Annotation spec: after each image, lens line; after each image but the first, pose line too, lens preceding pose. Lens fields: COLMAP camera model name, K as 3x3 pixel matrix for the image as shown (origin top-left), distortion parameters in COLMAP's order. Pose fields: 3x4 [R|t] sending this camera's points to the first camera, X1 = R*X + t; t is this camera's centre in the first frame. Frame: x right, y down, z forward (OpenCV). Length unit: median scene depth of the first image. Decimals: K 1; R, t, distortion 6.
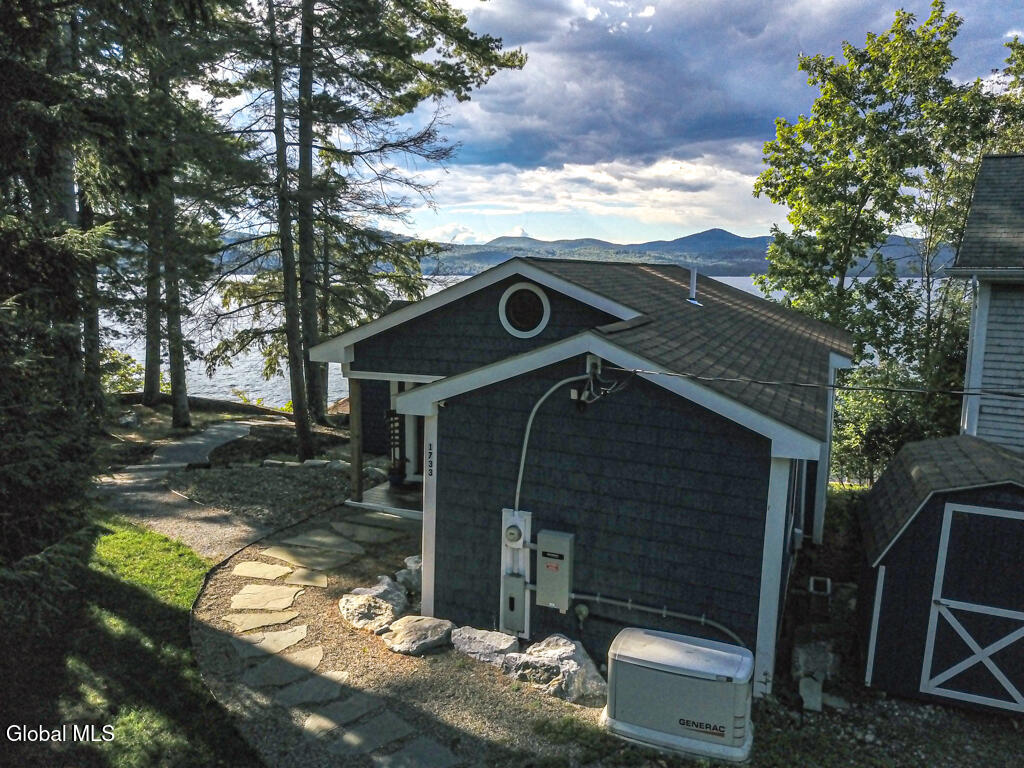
lens RADIAL K [[787.4, 0, 506.8], [0, 787.4, 397.6], [0, 0, 1]] dist [0.024209, 0.003979]
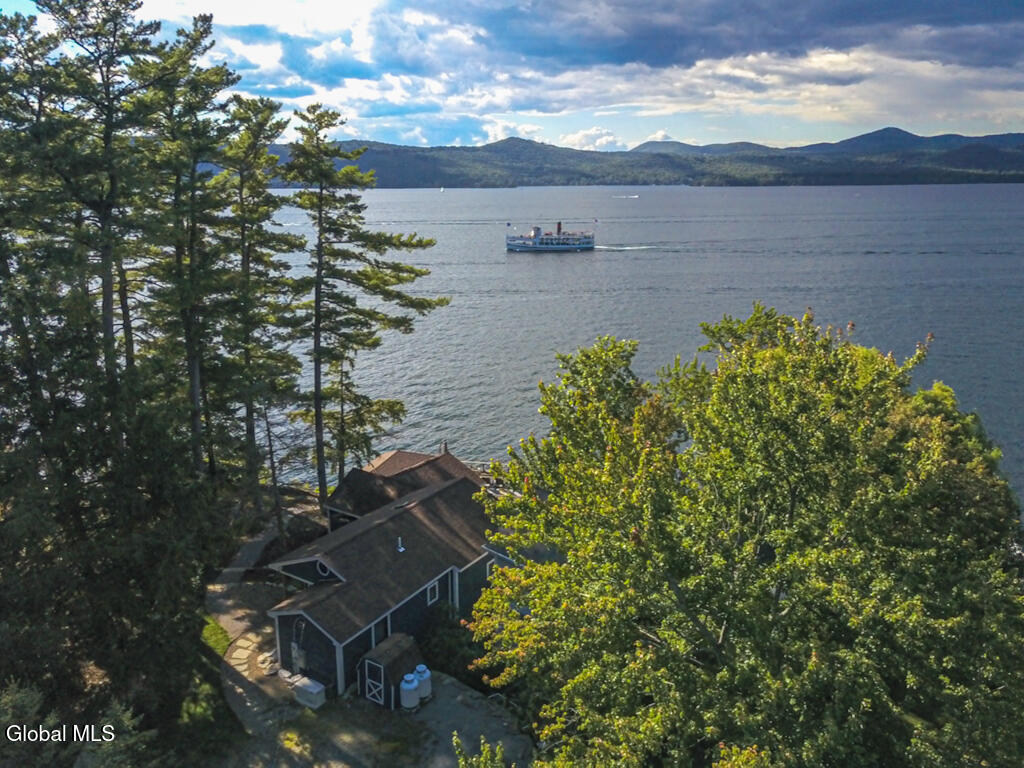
lens RADIAL K [[787.4, 0, 506.8], [0, 787.4, 397.6], [0, 0, 1]] dist [0.024209, 0.003979]
pose [[0.984073, 0.041683, -0.172810, 1.680083], [-0.021609, 0.992961, 0.116456, -1.555656], [0.176448, -0.110867, 0.978046, -2.562900]]
